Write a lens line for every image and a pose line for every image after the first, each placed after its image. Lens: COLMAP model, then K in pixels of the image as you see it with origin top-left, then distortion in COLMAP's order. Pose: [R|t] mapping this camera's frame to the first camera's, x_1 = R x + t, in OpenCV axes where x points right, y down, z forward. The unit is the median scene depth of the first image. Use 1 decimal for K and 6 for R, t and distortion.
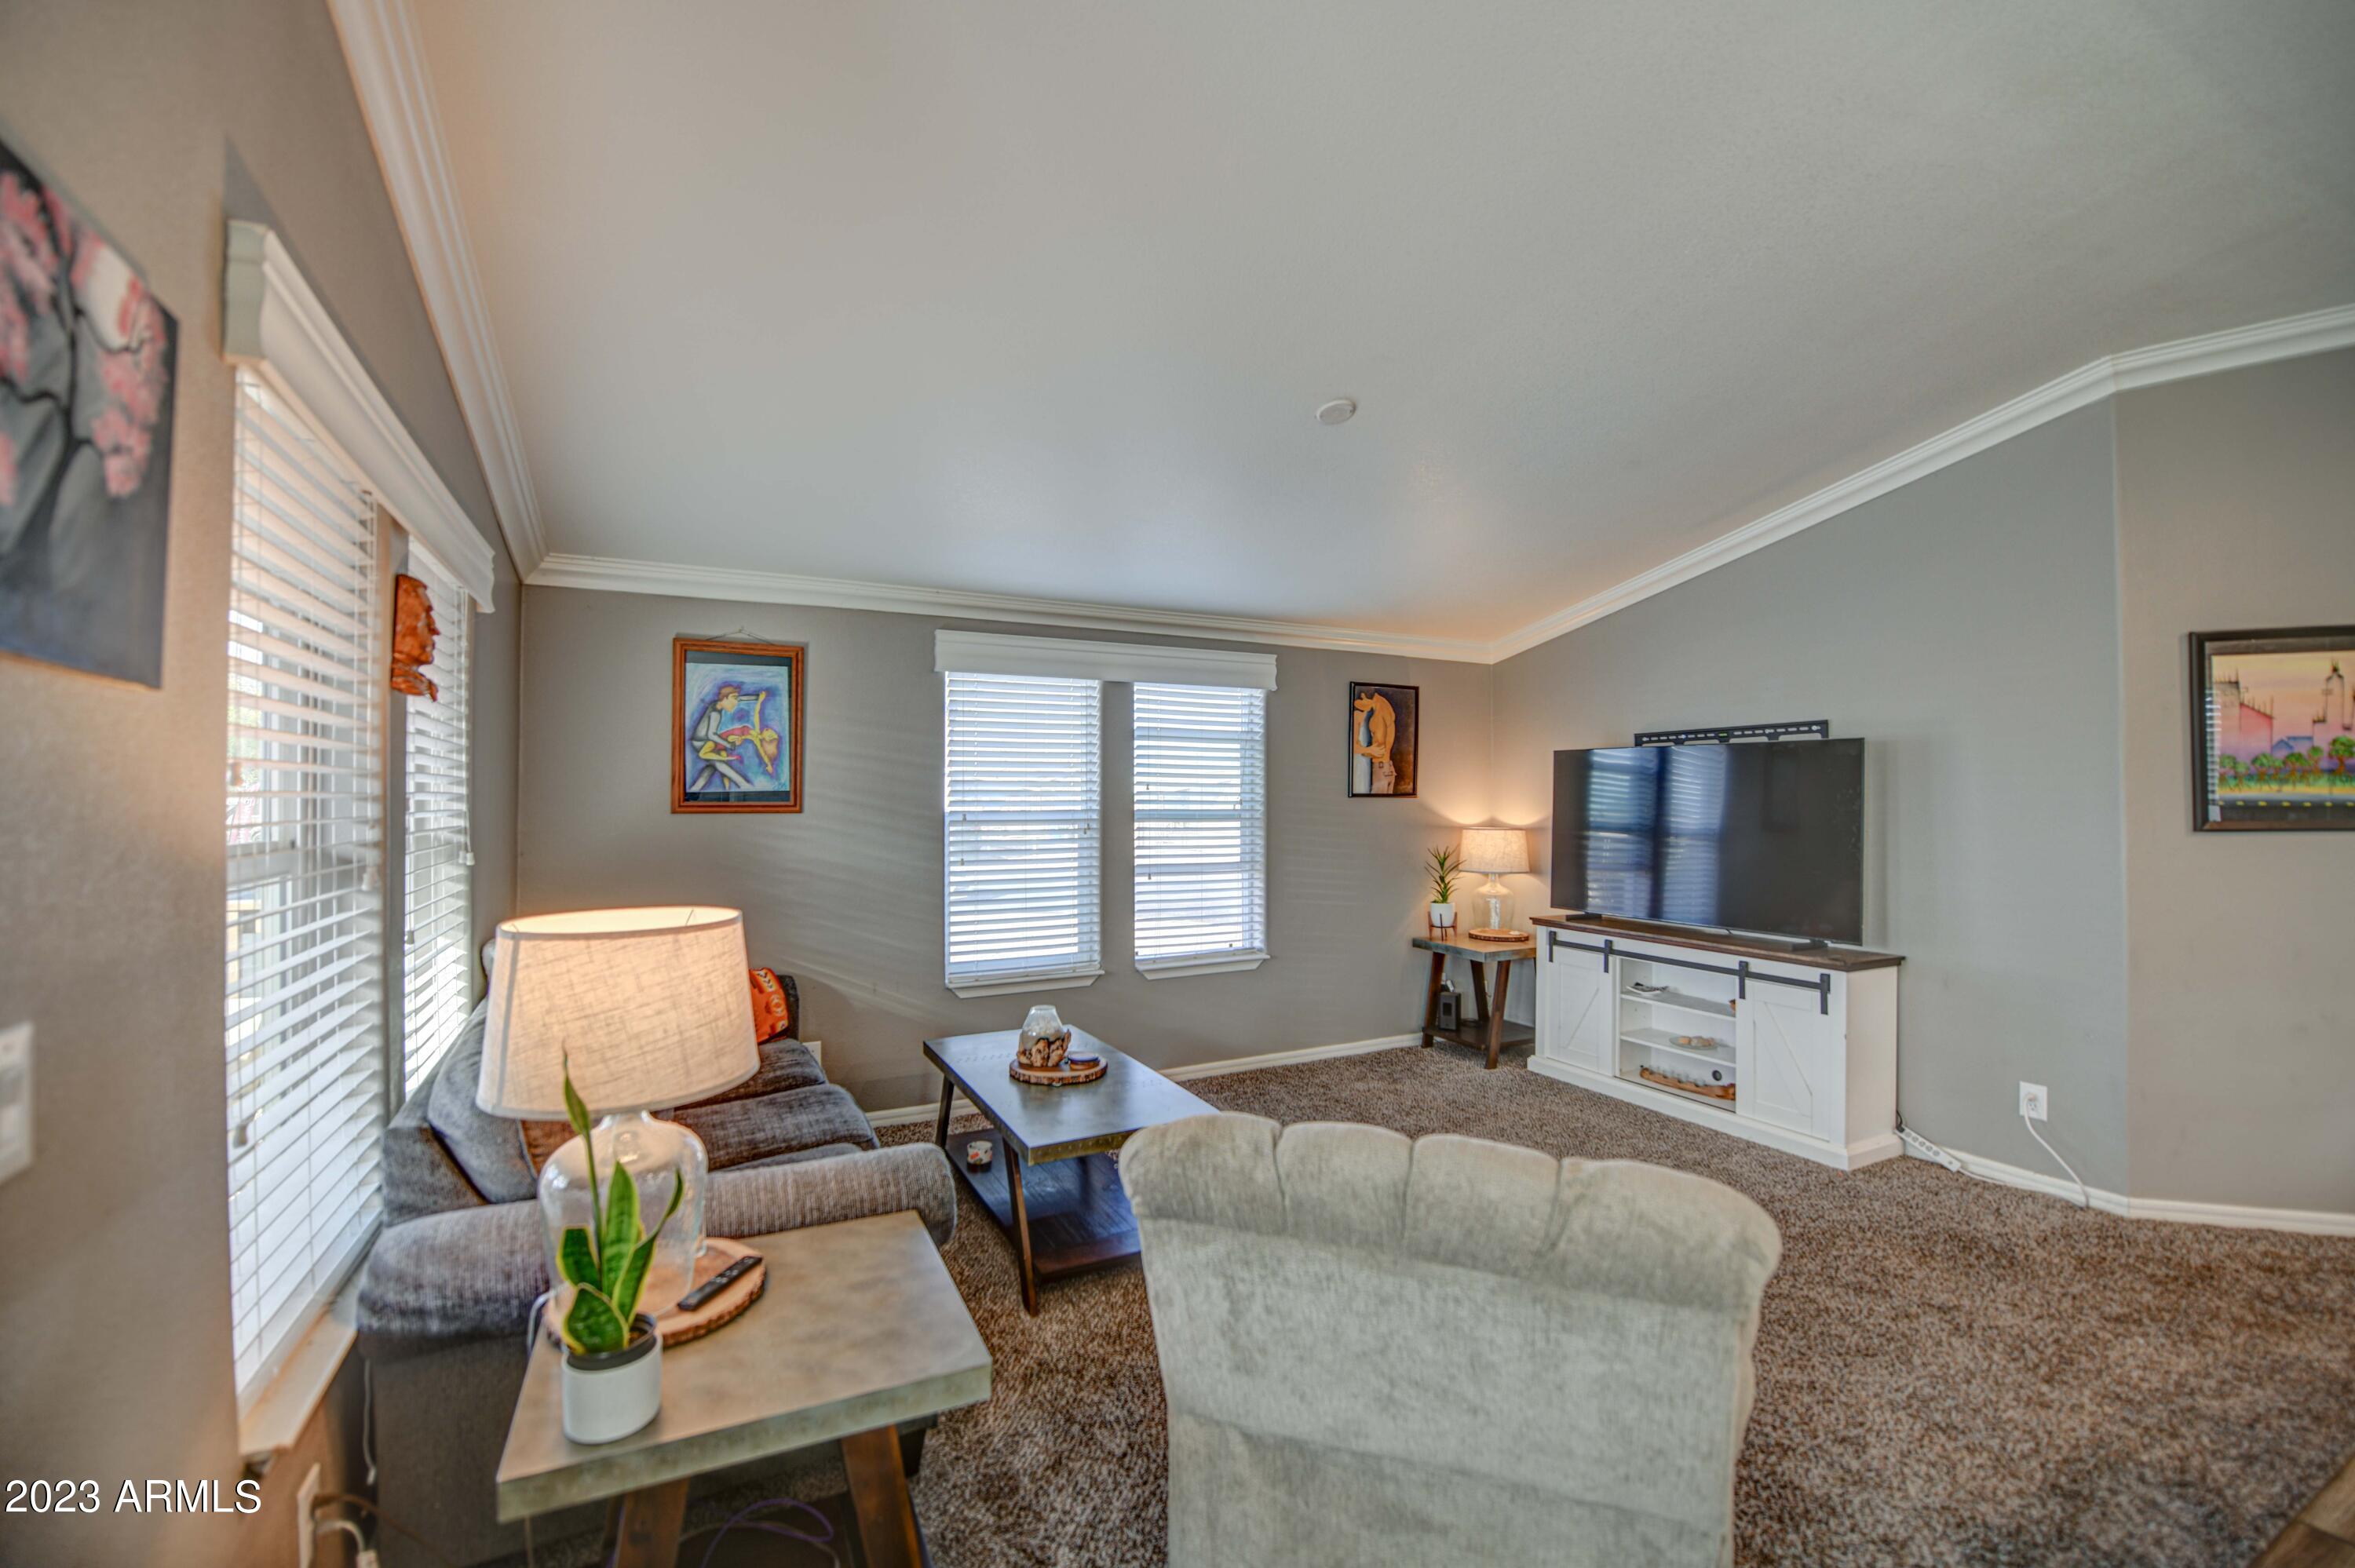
lens RADIAL K [[963.7, 0, 1148.2], [0, 963.7, 781.5], [0, 0, 1]] dist [-0.012054, -0.004989]
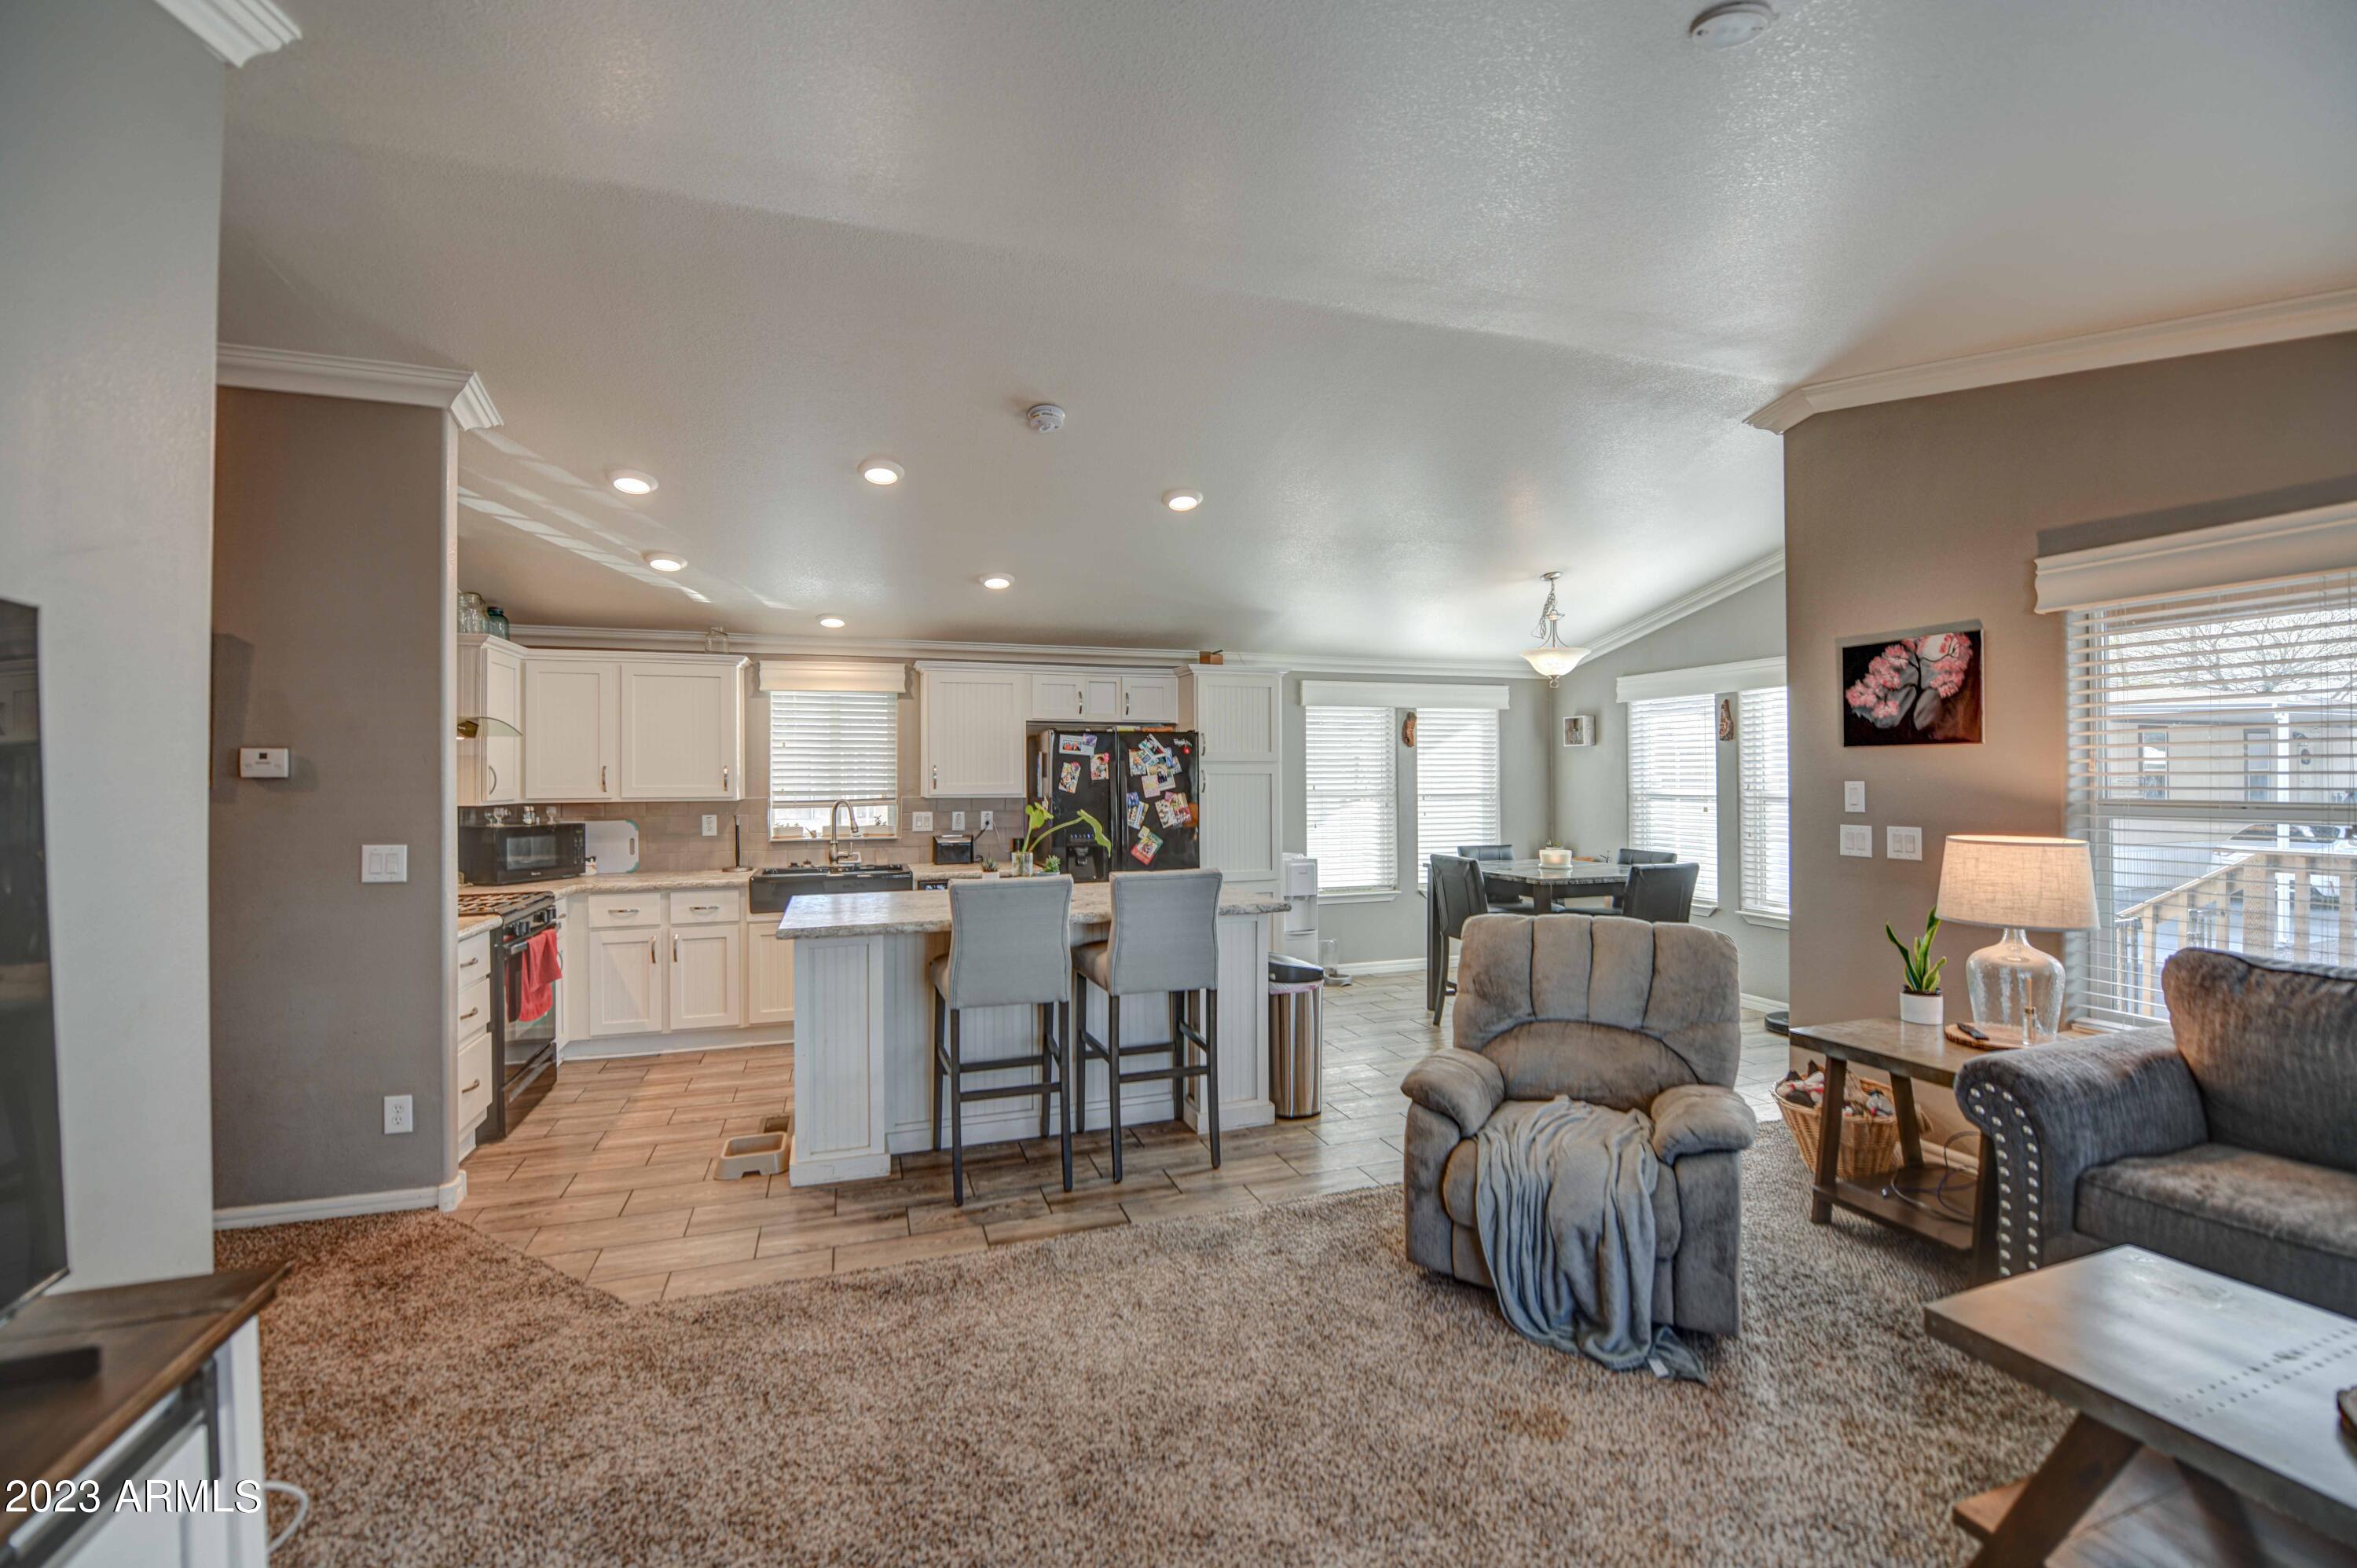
lens RADIAL K [[1028.1, 0, 1154.6], [0, 1028.1, 769.5], [0, 0, 1]] dist [0.001118, 0.000085]
pose [[-0.988817, 0.007342, 0.148952, 0.280469], [0.003773, 0.999699, -0.024232, 0.015416], [-0.149085, -0.023399, -0.988547, 1.088275]]
